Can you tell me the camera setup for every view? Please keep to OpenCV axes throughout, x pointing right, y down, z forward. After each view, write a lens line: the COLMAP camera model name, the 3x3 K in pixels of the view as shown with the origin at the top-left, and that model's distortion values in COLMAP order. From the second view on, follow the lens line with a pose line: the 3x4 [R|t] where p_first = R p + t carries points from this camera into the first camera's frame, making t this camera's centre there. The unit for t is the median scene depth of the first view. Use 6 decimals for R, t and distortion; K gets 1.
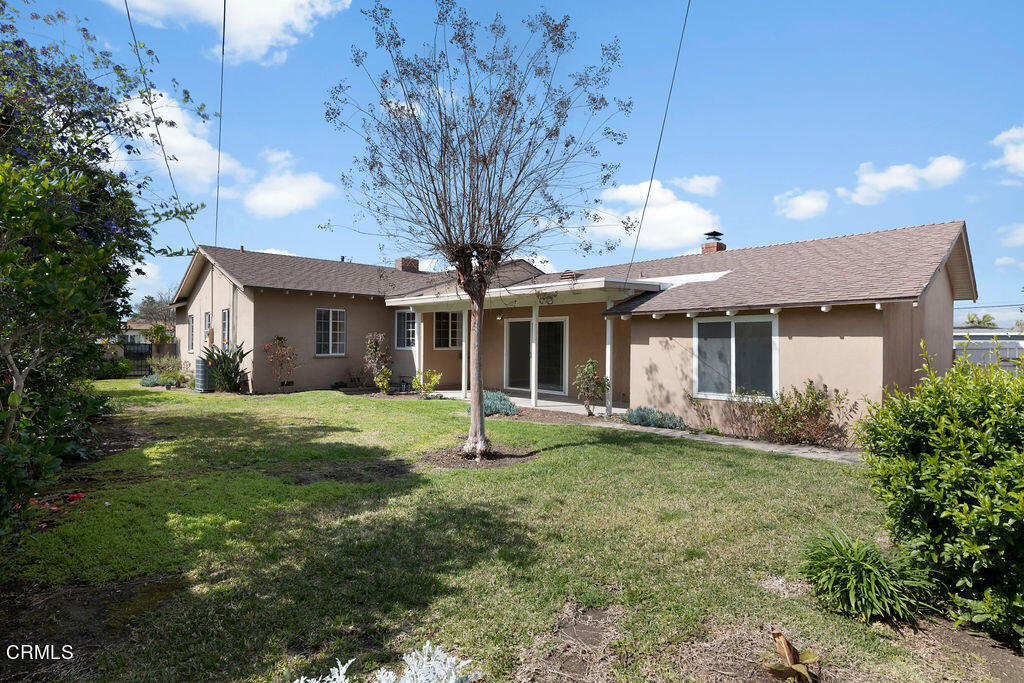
lens RADIAL K [[518.0, 0, 512.3], [0, 518.0, 342.5], [0, 0, 1]] dist [0.004691, 0.000996]
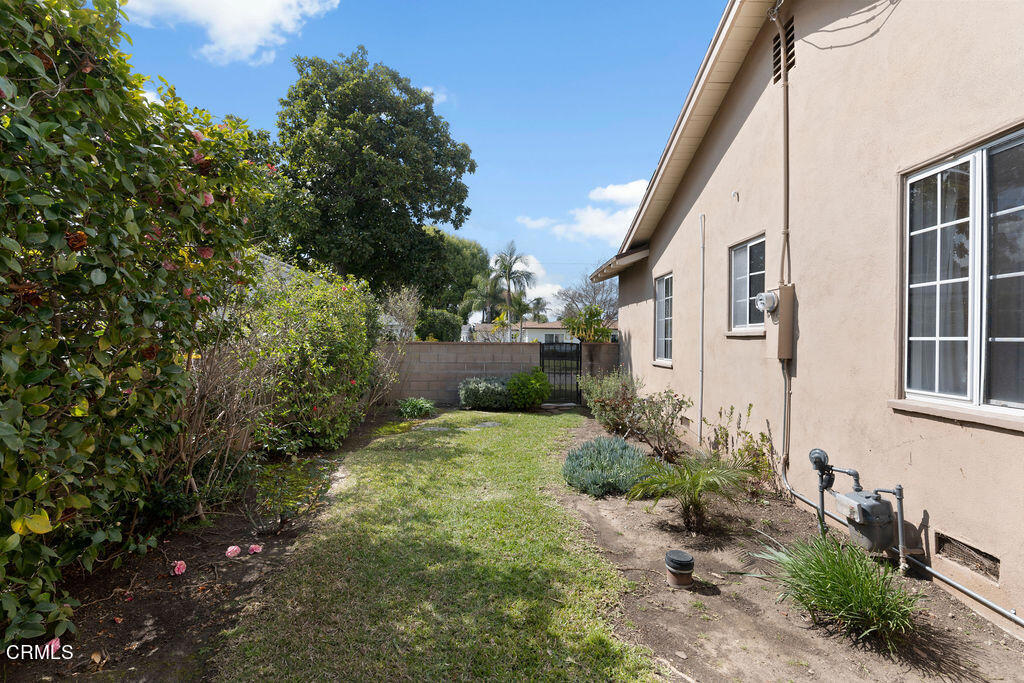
lens RADIAL K [[473.8, 0, 512.0], [0, 473.8, 342.7], [0, 0, 1]] dist [-0.019562, 0.005037]
pose [[0.744290, 0.001729, -0.667855, -0.448060], [0.000322, 0.999996, 0.002948, 0.000158], [0.667857, -0.002409, 0.744286, 0.625867]]
